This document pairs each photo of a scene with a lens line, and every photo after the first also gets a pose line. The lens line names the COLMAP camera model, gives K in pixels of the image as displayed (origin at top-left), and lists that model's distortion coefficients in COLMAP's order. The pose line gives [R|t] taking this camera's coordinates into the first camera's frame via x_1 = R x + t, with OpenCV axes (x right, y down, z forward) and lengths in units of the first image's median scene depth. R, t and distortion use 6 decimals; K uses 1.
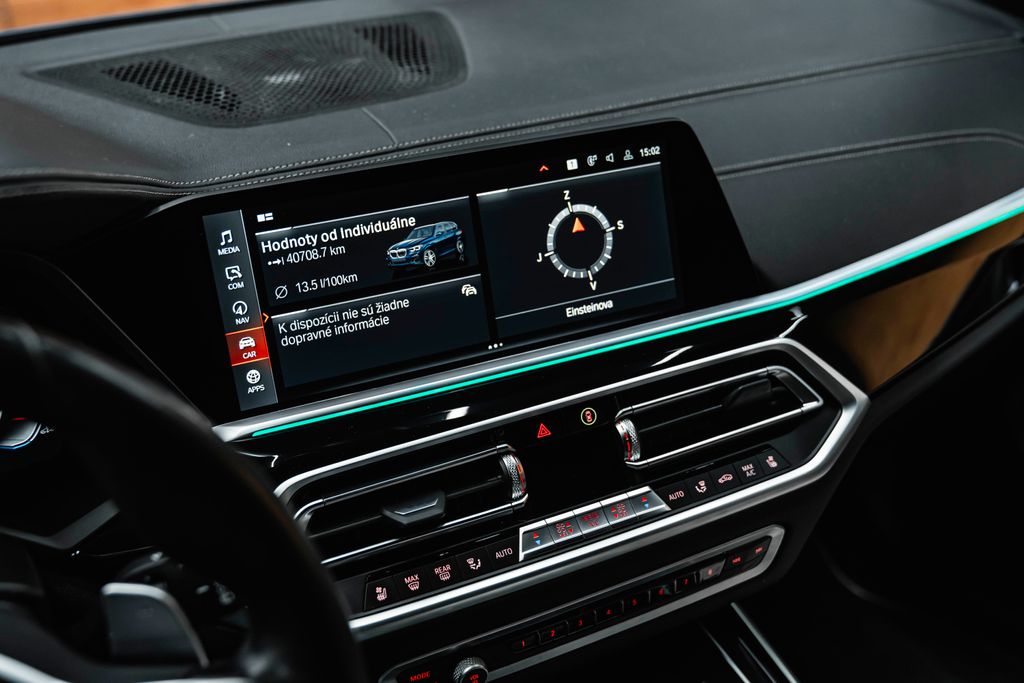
lens RADIAL K [[1151.8, 0, 512.8], [0, 1151.8, 342.9], [0, 0, 1]] dist [-0.003686, 0.000000]
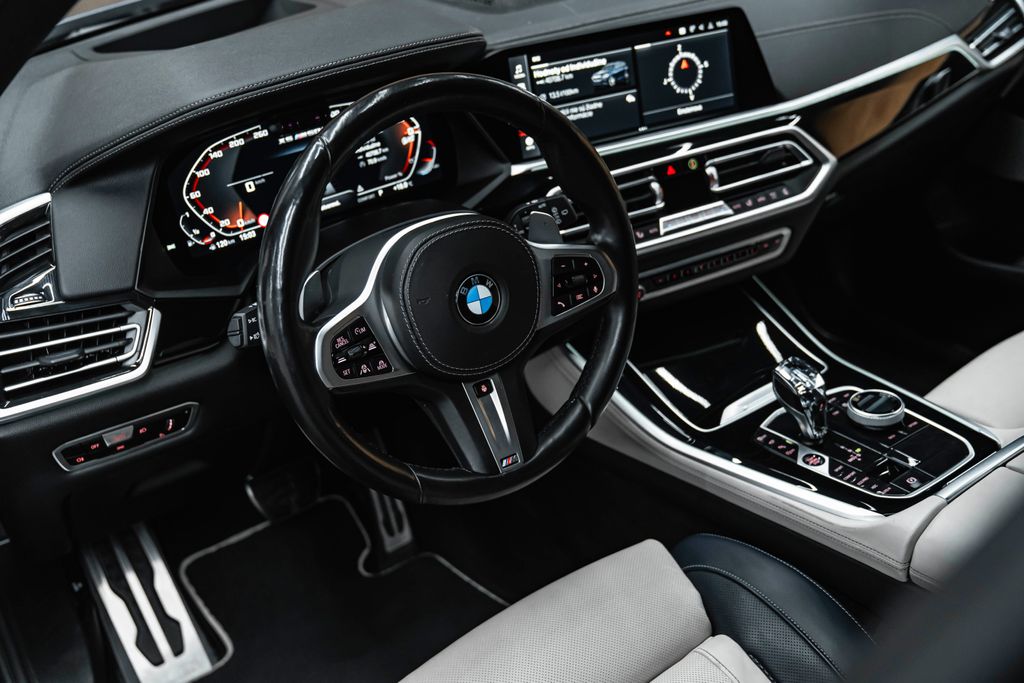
lens RADIAL K [[1104.9, 0, 509.7], [0, 1104.9, 357.5], [0, 0, 1]] dist [0.004540, 0.000000]
pose [[0.999707, -0.019263, 0.014667, -0.275618], [0.017576, 0.994046, 0.107535, 0.182172], [-0.016651, -0.107246, 0.994093, -0.877828]]
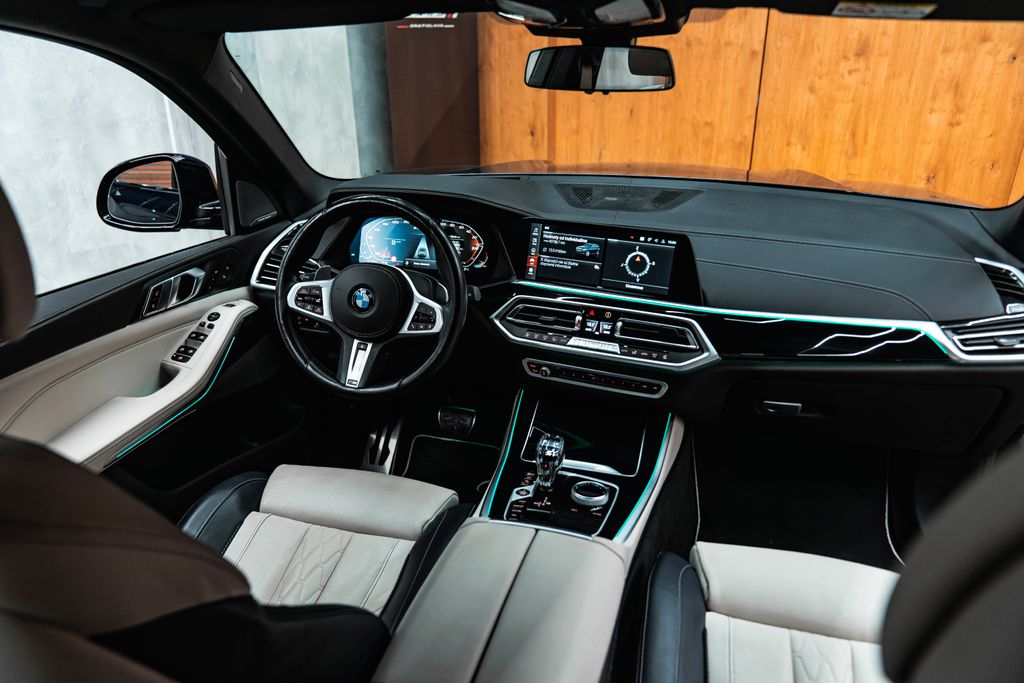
lens RADIAL K [[695.4, 0, 507.6], [0, 695.4, 346.7], [0, 0, 1]] dist [-0.023782, 0.001178]
pose [[0.619099, 0.330627, -0.712322, 1.259766], [-0.360721, 0.925429, 0.116029, 0.023708], [0.697565, 0.185116, 0.692196, -0.468362]]
